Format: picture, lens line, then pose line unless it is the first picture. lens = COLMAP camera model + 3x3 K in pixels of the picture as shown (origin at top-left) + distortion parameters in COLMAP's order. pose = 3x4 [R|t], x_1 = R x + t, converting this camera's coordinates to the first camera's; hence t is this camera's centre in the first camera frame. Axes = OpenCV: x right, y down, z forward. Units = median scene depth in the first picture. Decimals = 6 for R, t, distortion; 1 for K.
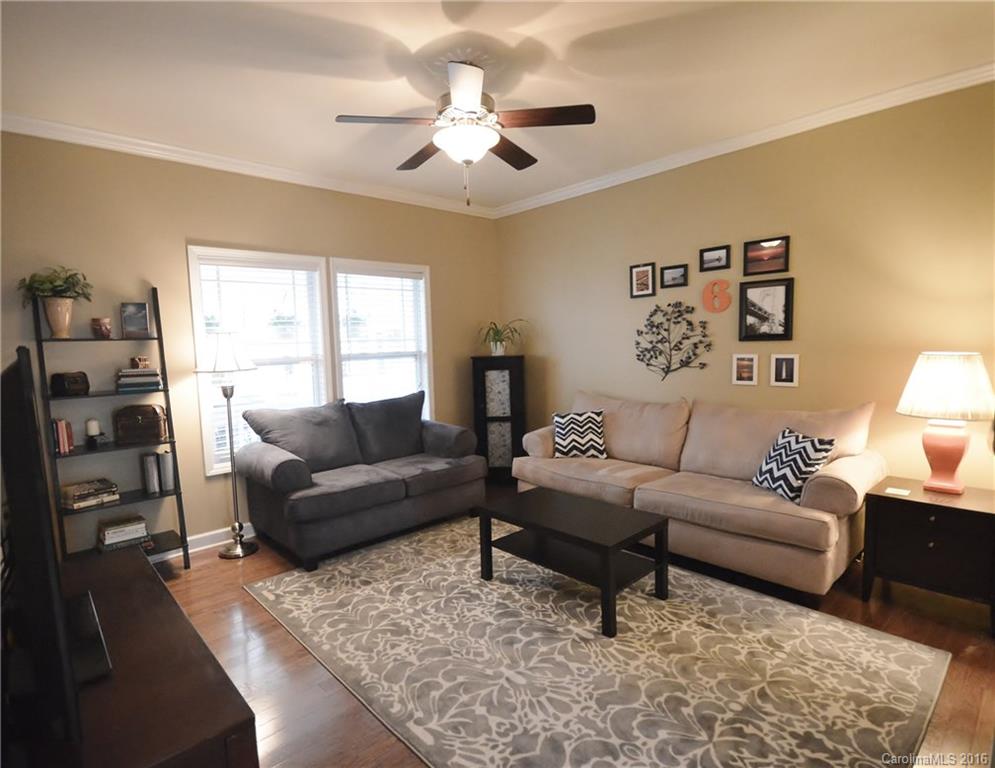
lens RADIAL K [[521.0, 0, 480.2], [0, 521.0, 390.1], [0, 0, 1]] dist [-0.005420, 0.001924]
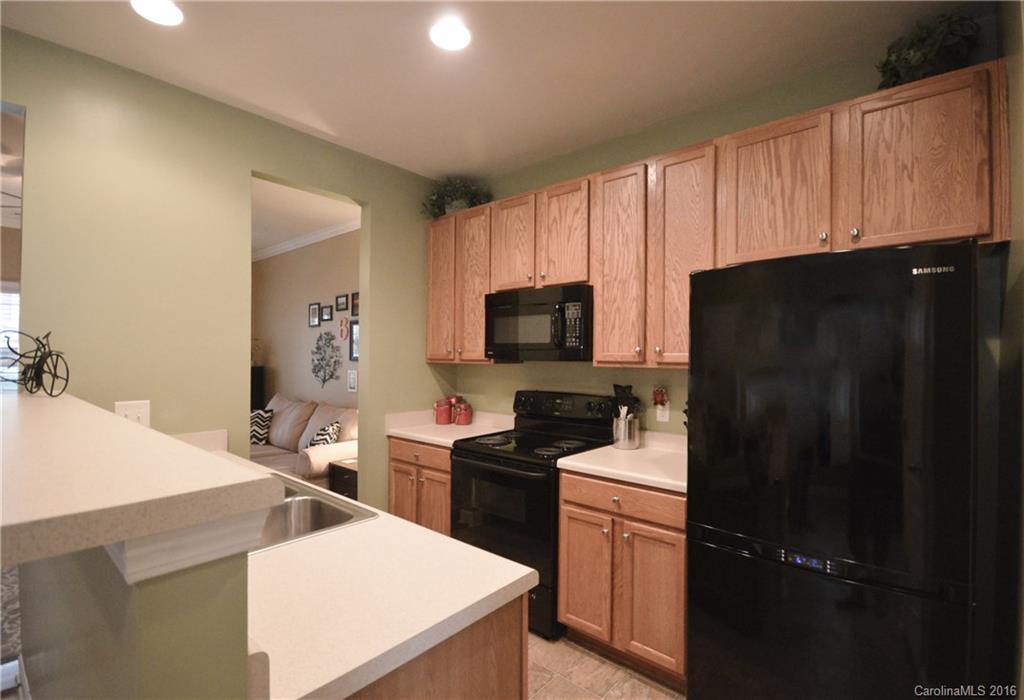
lens RADIAL K [[470.2, 0, 518.6], [0, 470.2, 354.8], [0, 0, 1]] dist [0.001620, 0.000046]
pose [[0.991015, 0.041548, 0.127132, 0.795999], [-0.028471, 0.994274, -0.102998, 0.008159], [-0.130683, 0.098453, 0.986524, -0.331758]]
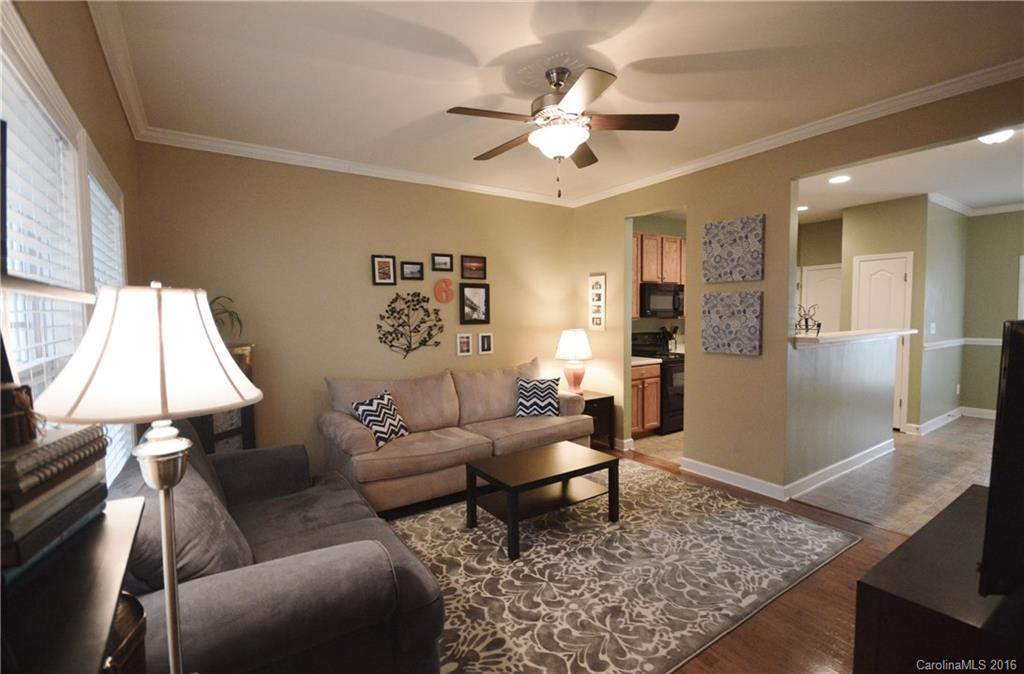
lens RADIAL K [[458.6, 0, 507.7], [0, 458.6, 342.5], [0, 0, 1]] dist [-0.005460, 0.001414]
pose [[0.146208, -0.033420, 0.988689, -0.707390], [0.101319, 0.994679, 0.018639, -0.056767], [-0.984052, 0.097448, 0.148816, 0.703530]]
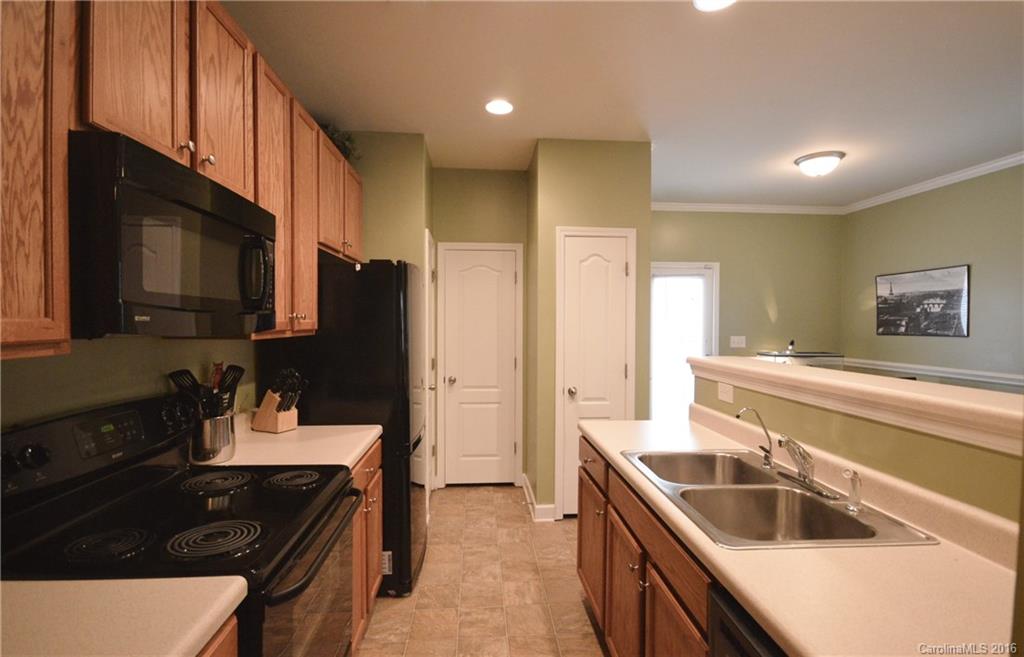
lens RADIAL K [[475.5, 0, 521.7], [0, 475.5, 327.0], [0, 0, 1]] dist [-0.001930, -0.003005]
pose [[-0.800417, 0.019595, 0.599123, 0.509639], [0.075707, 0.994767, 0.068609, -0.073575], [-0.594643, 0.100274, -0.797712, 0.548725]]
